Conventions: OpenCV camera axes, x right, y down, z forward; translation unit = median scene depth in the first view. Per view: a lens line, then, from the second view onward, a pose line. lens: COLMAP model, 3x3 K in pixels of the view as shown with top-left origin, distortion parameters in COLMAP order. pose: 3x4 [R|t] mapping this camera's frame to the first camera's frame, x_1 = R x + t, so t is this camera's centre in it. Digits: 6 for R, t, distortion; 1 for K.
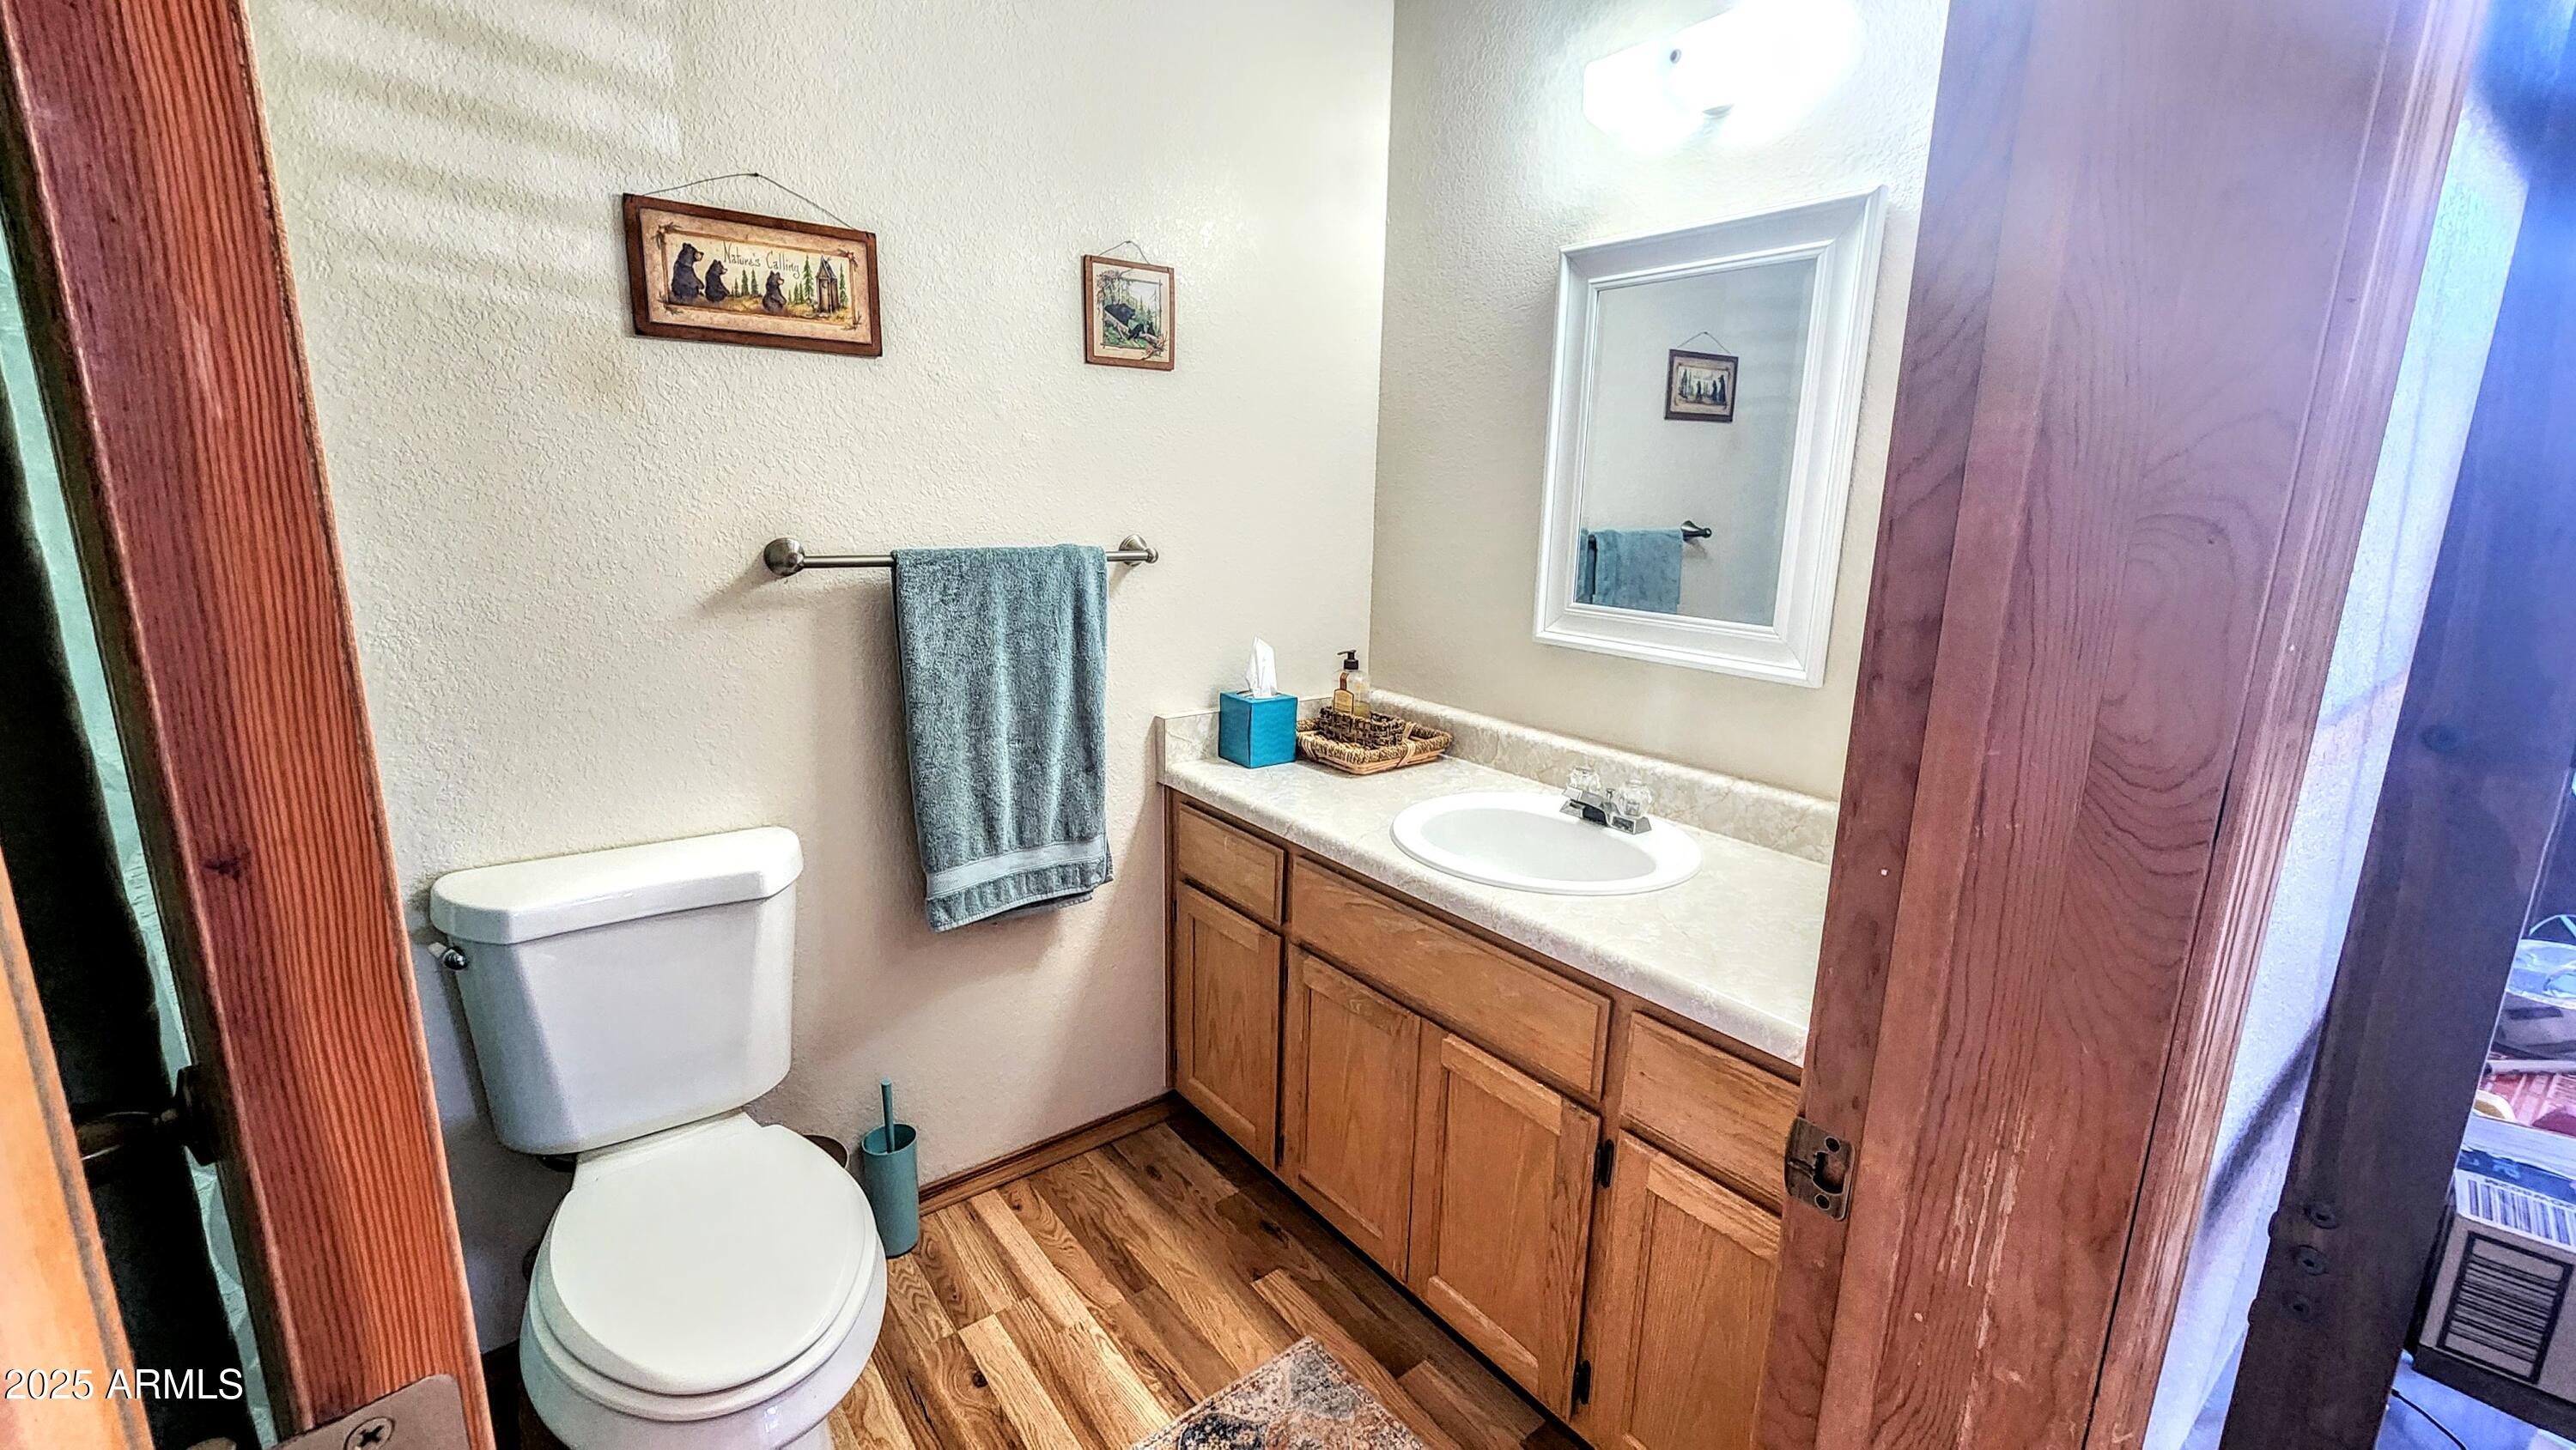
lens RADIAL K [[1060.8, 0, 1278.4], [0, 1060.8, 729.8], [0, 0, 1]] dist [-0.001366, 0.000680]
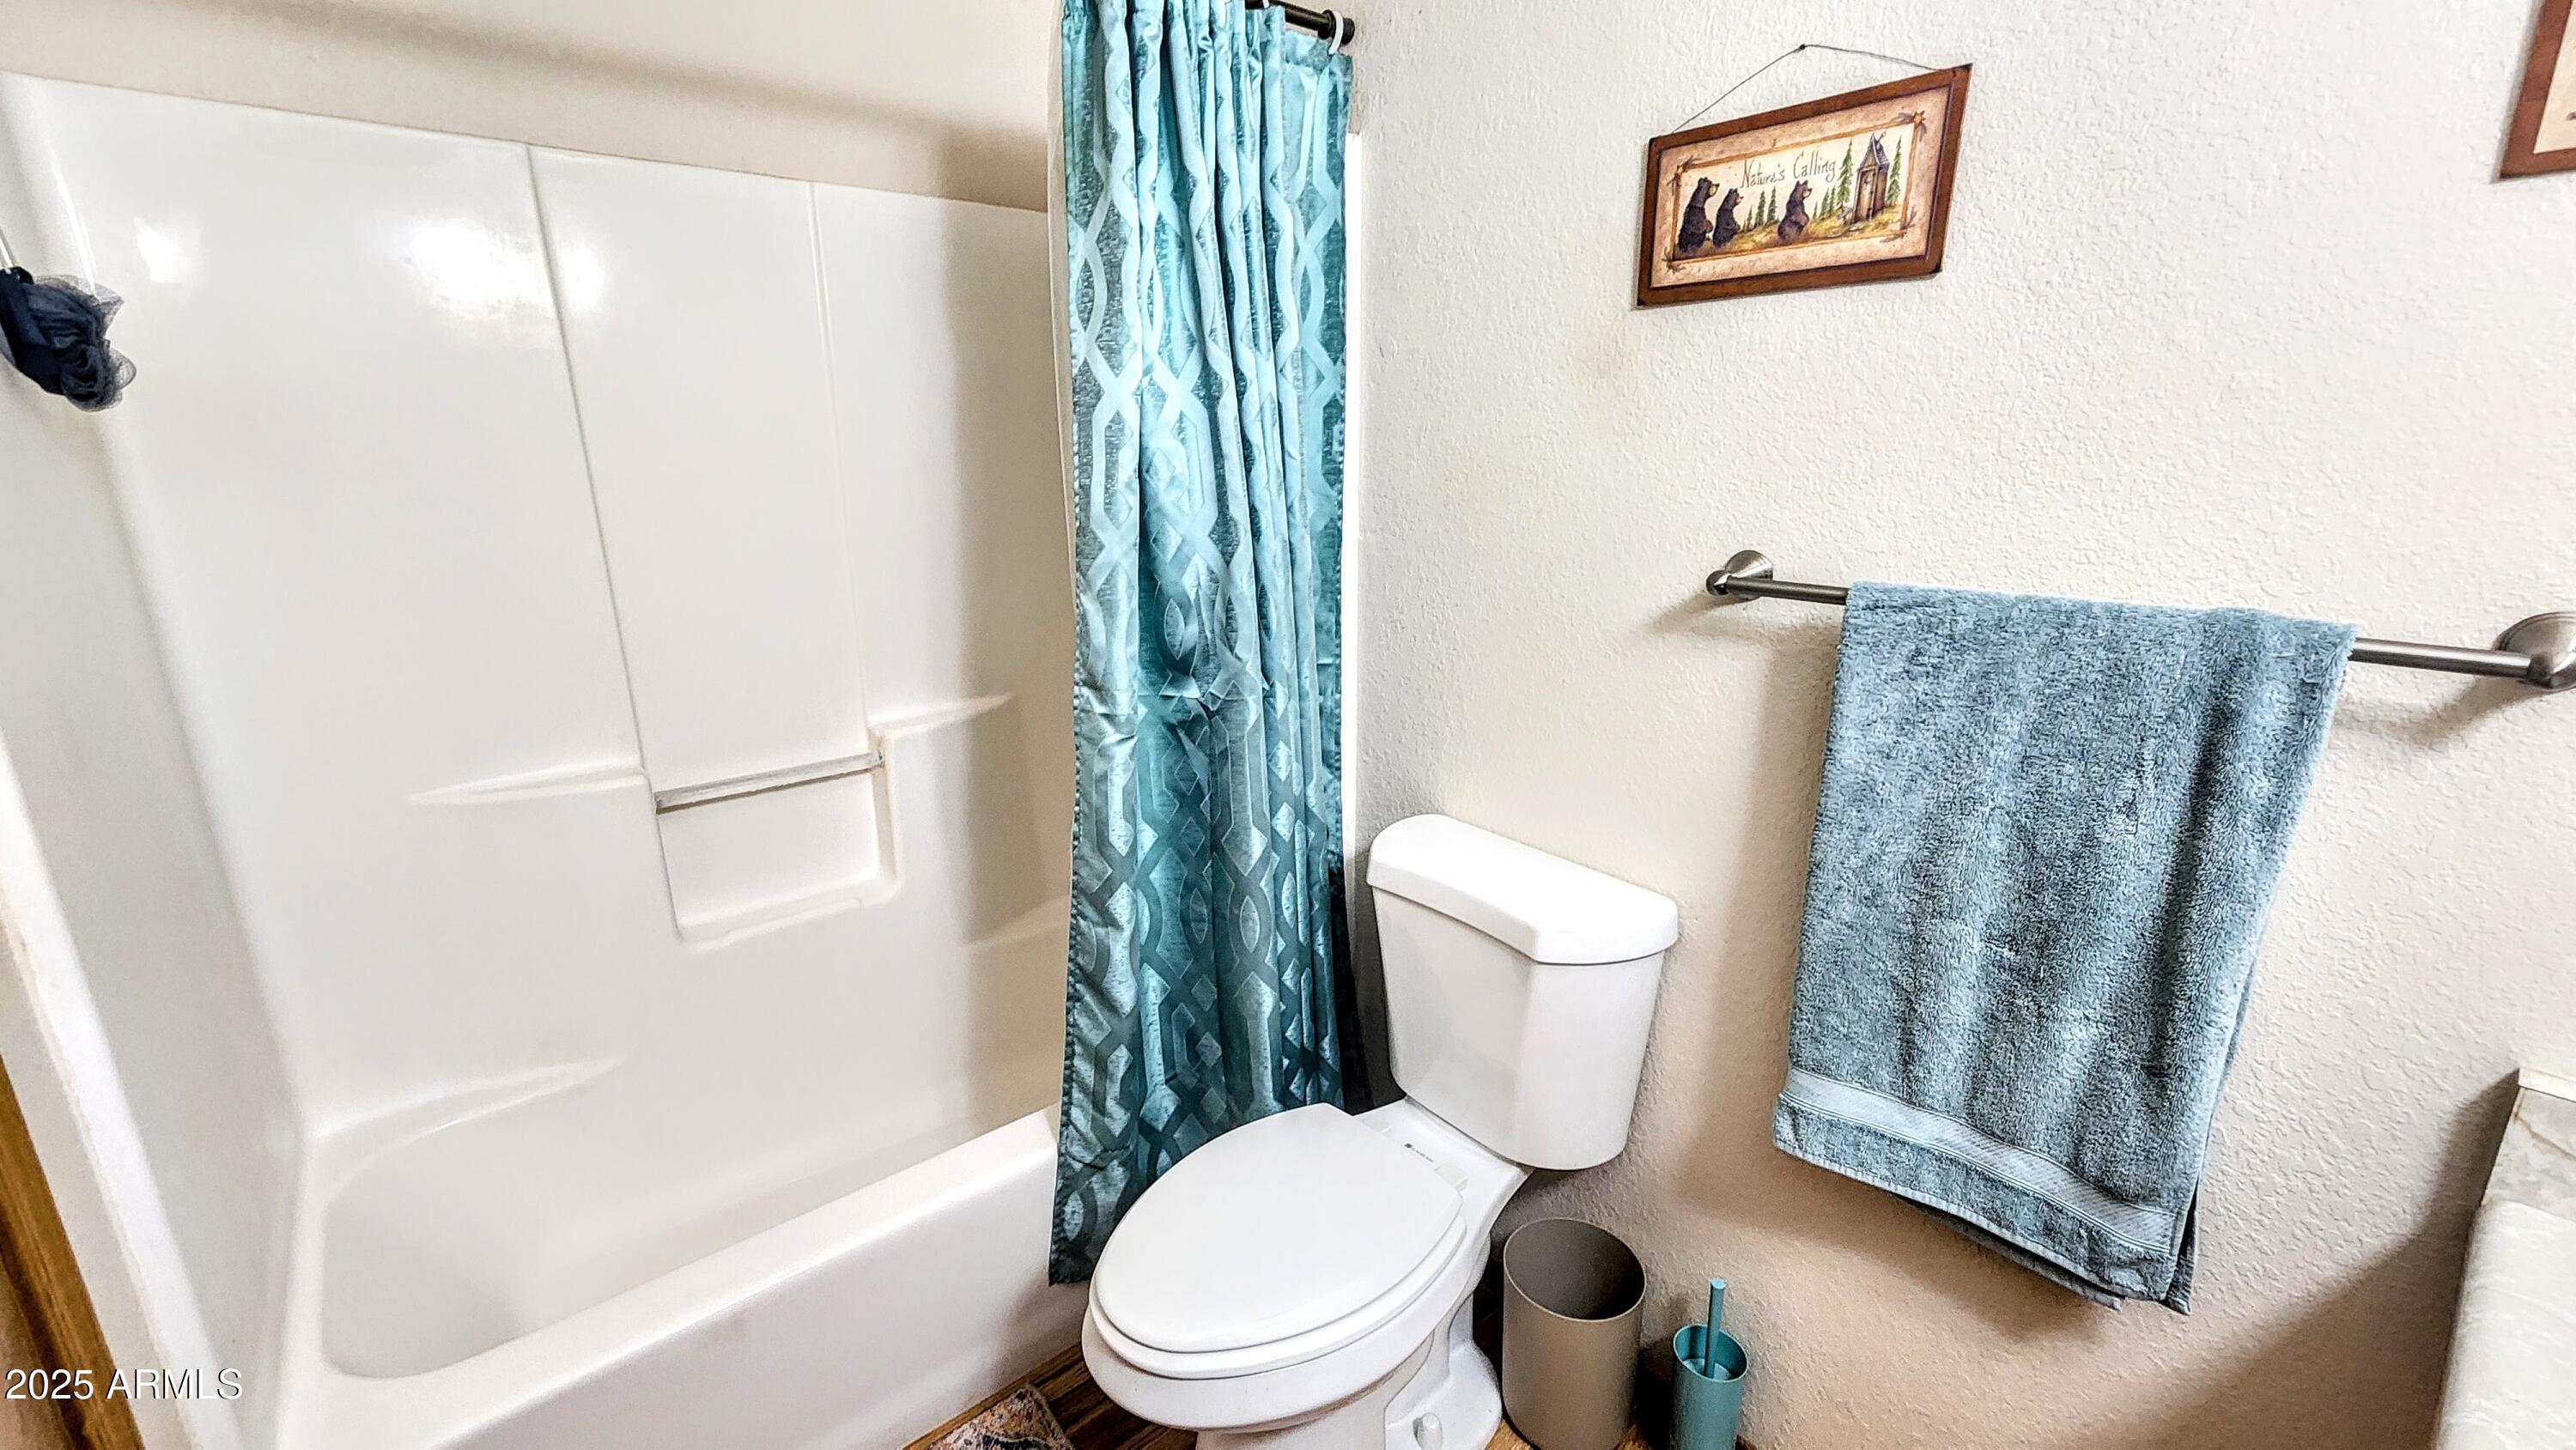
lens RADIAL K [[1060.8, 0, 1278.4], [0, 1060.8, 729.8], [0, 0, 1]] dist [-0.001366, 0.000680]
pose [[0.051242, 0.238003, -0.969912, 0.282512], [-0.218335, 0.950364, 0.221671, -0.157876], [0.974528, 0.200407, 0.100663, 0.642732]]
